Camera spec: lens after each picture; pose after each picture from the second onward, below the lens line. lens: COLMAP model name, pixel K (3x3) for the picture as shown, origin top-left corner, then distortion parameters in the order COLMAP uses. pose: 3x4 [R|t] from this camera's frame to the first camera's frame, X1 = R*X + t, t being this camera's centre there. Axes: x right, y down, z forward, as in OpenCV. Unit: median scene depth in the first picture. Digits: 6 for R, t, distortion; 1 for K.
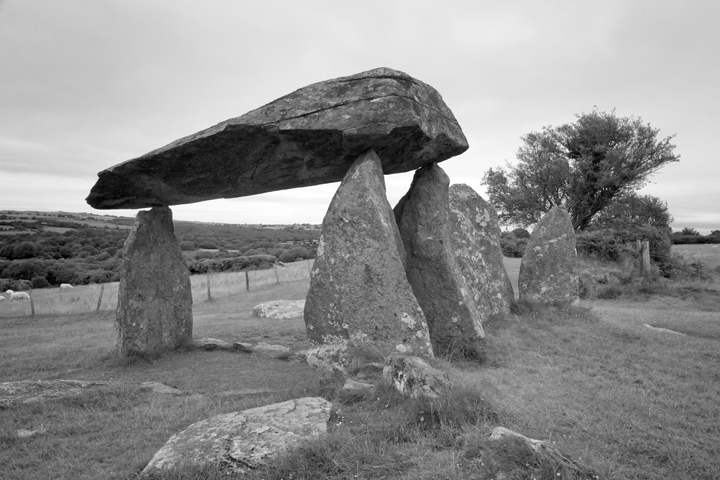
lens RADIAL K [[634.2, 0, 361.2], [0, 634.2, 235.5], [0, 0, 1]] dist [-0.021327, 0.013434]
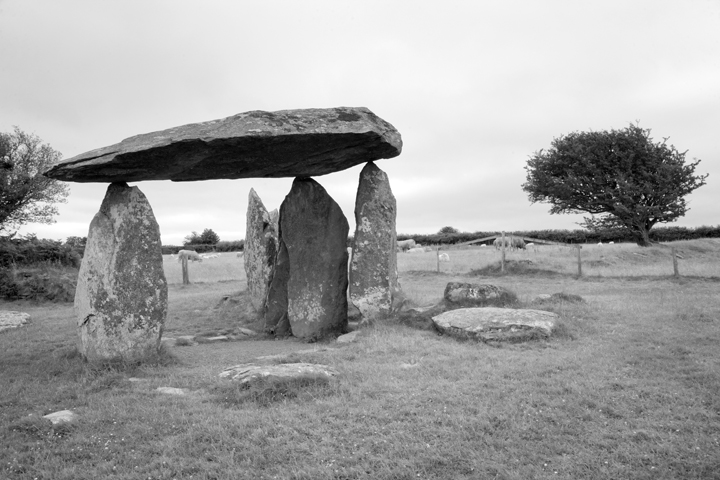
lens RADIAL K [[634.2, 0, 361.2], [0, 634.2, 235.5], [0, 0, 1]] dist [-0.021327, 0.013434]
pose [[0.264385, 0.017517, 0.964258, -1.292707], [0.028795, 0.999246, -0.026048, 0.069338], [-0.963987, 0.034653, 0.263682, 0.575994]]
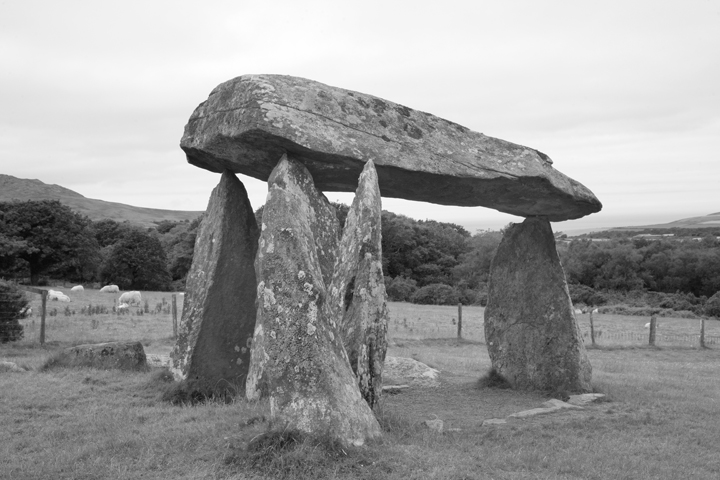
lens RADIAL K [[963.9, 0, 352.1], [0, 963.9, 242.0], [0, 0, 1]] dist [0.089314, -0.022378]
pose [[-0.531815, -0.004965, -0.846846, 1.138613], [0.003474, 0.999962, -0.008044, -0.002734], [0.846853, -0.007220, -0.531777, 1.835341]]
